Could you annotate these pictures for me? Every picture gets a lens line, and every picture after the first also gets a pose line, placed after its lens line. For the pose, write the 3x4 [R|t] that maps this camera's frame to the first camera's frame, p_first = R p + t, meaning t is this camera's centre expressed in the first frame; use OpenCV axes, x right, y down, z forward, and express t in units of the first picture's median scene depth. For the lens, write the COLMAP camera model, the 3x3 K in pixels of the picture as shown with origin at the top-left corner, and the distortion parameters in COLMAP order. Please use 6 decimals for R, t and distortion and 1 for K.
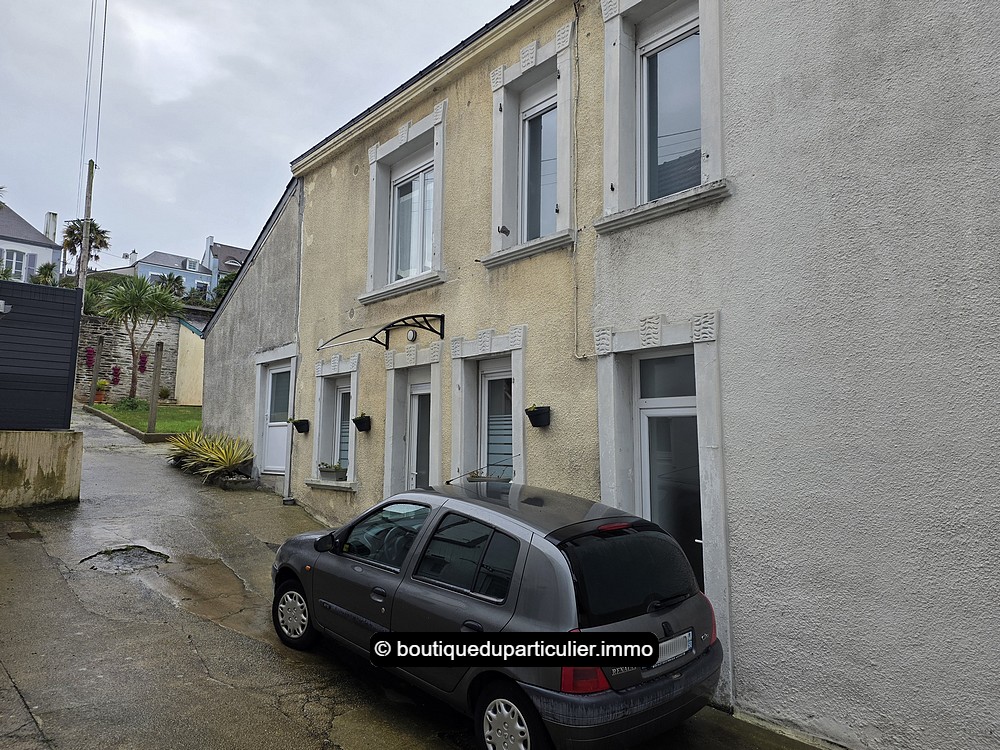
lens RADIAL K [[673.3, 0, 498.7], [0, 673.3, 359.7], [0, 0, 1]] dist [0.001937, 0.000168]
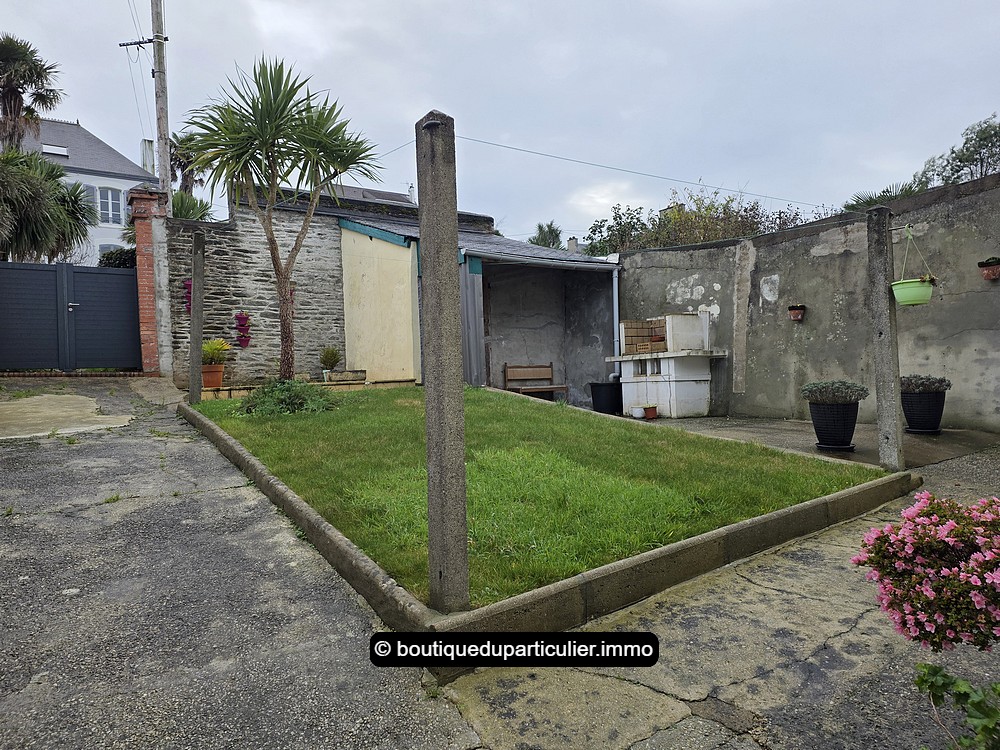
lens RADIAL K [[665.0, 0, 500.0], [0, 665.0, 375.0], [0, 0, 1]] dist [0.003365, -0.002217]
pose [[0.986735, -0.056061, -0.152353, -0.289022], [0.072781, 0.991647, 0.106485, 0.017338], [0.145111, -0.116161, 0.982573, 0.508239]]
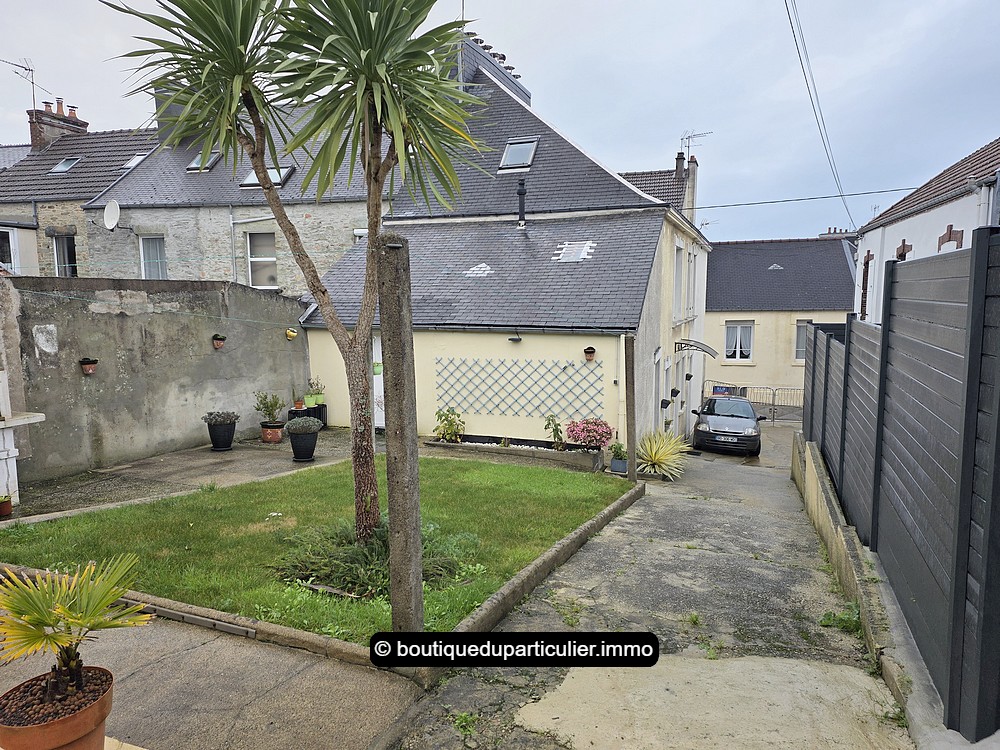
lens RADIAL K [[665.0, 0, 500.0], [0, 665.0, 375.0], [0, 0, 1]] dist [0.003365, -0.002217]
pose [[-0.457070, -0.109708, 0.882639, -0.605531], [-0.108483, 0.991831, 0.067102, -0.009881], [-0.882790, -0.065081, -0.465238, 0.853771]]
